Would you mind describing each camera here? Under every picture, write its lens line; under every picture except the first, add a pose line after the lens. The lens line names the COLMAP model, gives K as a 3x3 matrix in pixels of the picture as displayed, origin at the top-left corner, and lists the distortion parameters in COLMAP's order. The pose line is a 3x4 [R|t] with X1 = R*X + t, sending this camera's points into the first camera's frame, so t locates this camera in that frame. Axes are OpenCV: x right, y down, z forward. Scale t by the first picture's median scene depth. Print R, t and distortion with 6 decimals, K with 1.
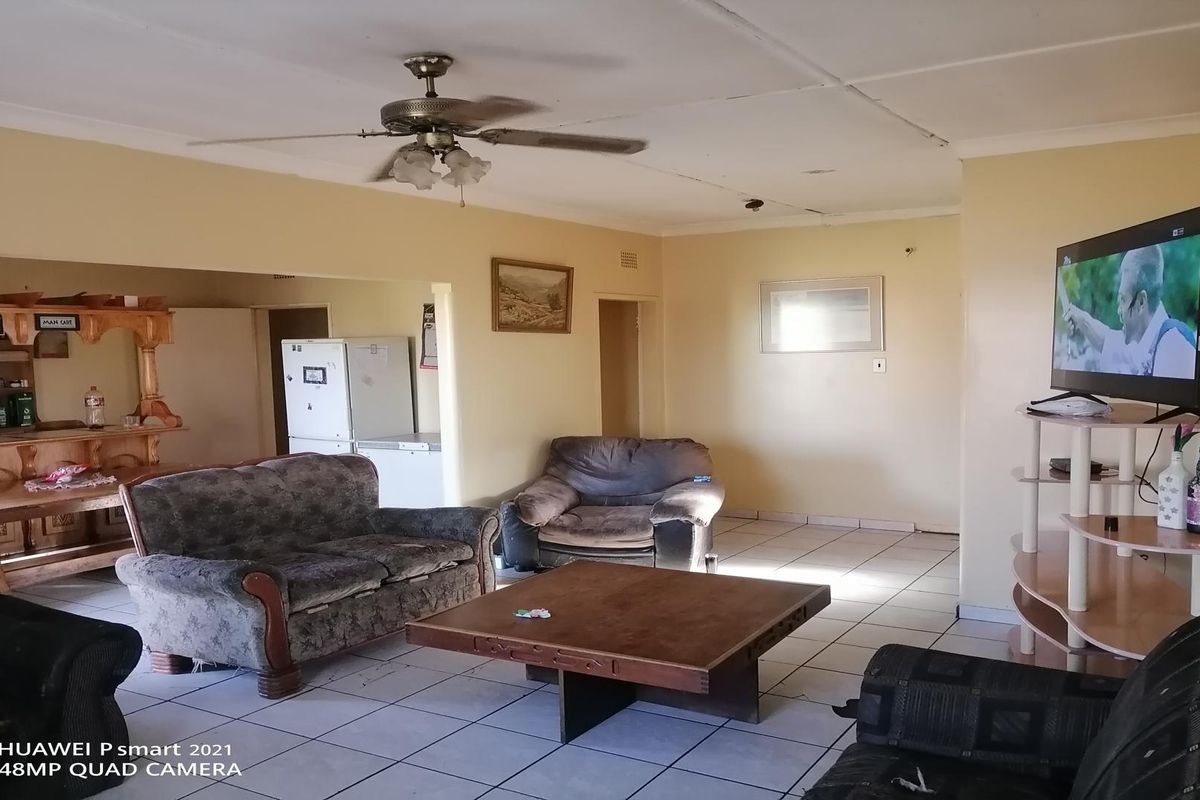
lens RADIAL K [[1030.4, 0, 600.3], [0, 1030.4, 478.2], [0, 0, 1]] dist [0.015696, 0.003285]
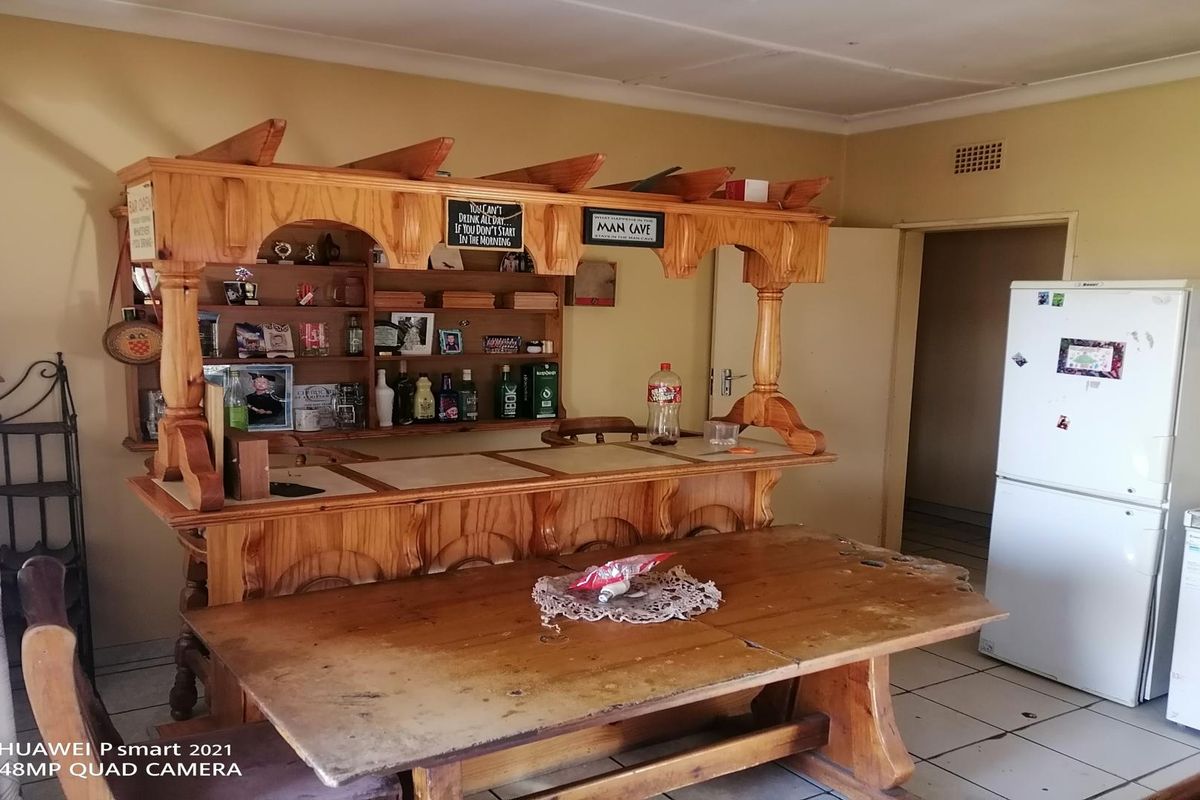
lens RADIAL K [[1030.4, 0, 600.3], [0, 1030.4, 478.2], [0, 0, 1]] dist [0.015696, 0.003285]
pose [[0.900412, 0.101109, -0.423125, -0.291297], [-0.084361, 0.994735, 0.058177, -0.057931], [0.426780, -0.016688, 0.904202, 0.513092]]
